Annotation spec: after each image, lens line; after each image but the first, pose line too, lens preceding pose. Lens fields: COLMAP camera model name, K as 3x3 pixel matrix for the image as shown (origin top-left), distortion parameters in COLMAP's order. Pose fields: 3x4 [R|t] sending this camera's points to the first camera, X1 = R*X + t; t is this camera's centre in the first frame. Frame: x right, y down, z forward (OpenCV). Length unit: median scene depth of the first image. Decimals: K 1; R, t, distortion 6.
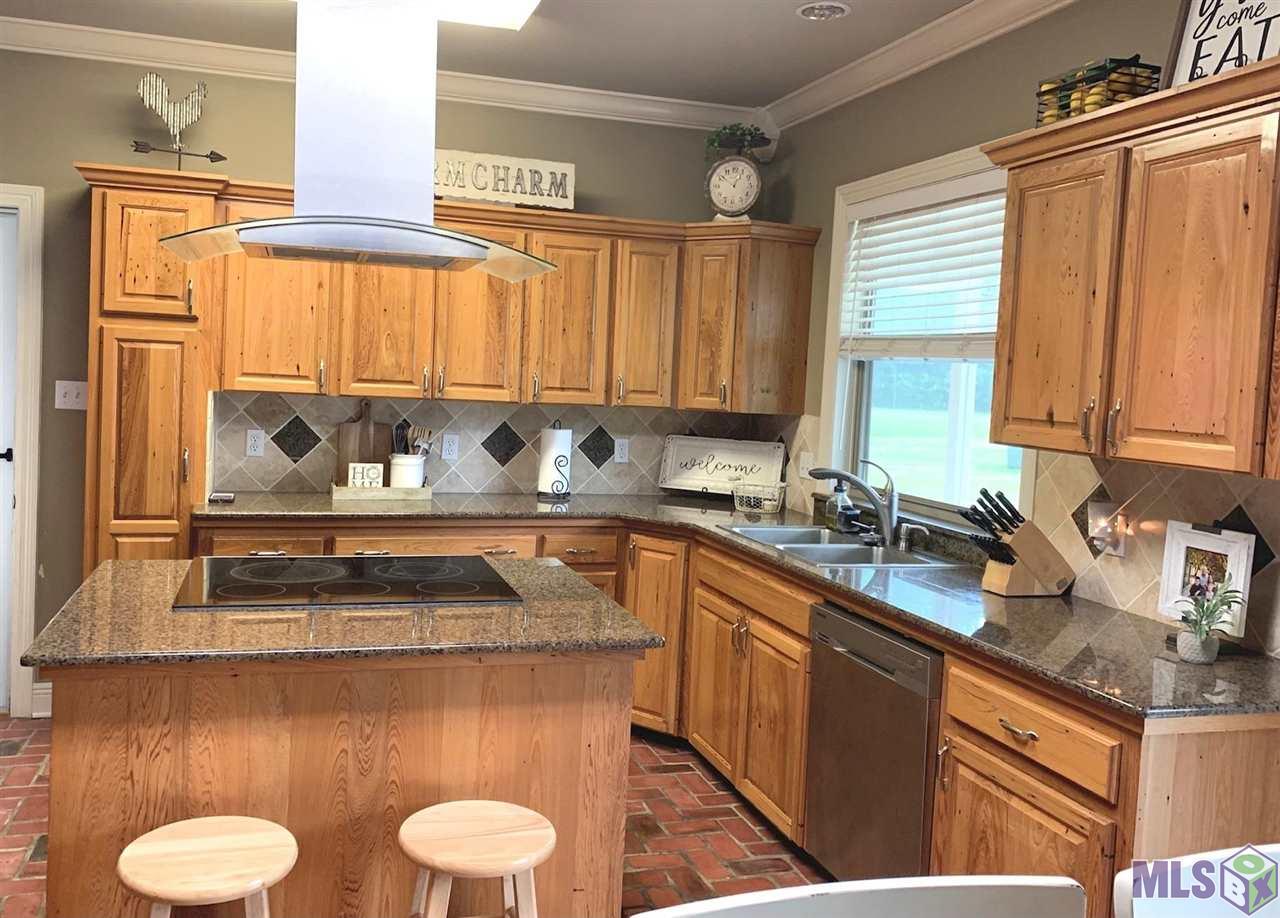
lens RADIAL K [[1045.5, 0, 594.4], [0, 1045.5, 433.6], [0, 0, 1]] dist [0.123543, -0.260559]
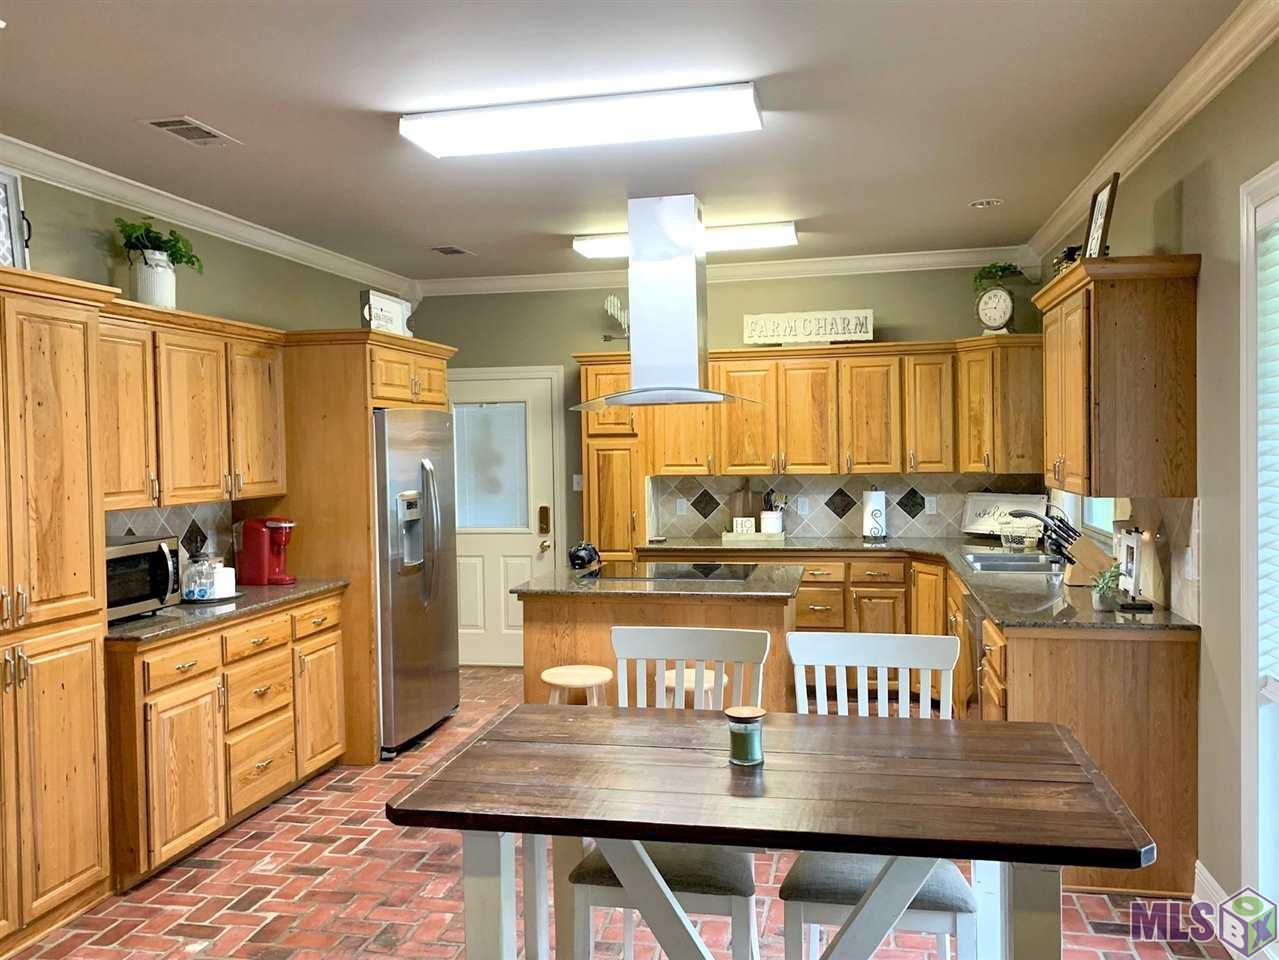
lens RADIAL K [[976.8, 0, 639.5], [0, 976.8, 480.0], [0, 0, 1]] dist [0.105774, -0.203877]
pose [[0.879479, -0.045306, -0.473777, 0.334126], [0.029912, 0.998753, -0.039984, 0.025460], [0.474997, 0.020993, 0.879737, -0.349773]]
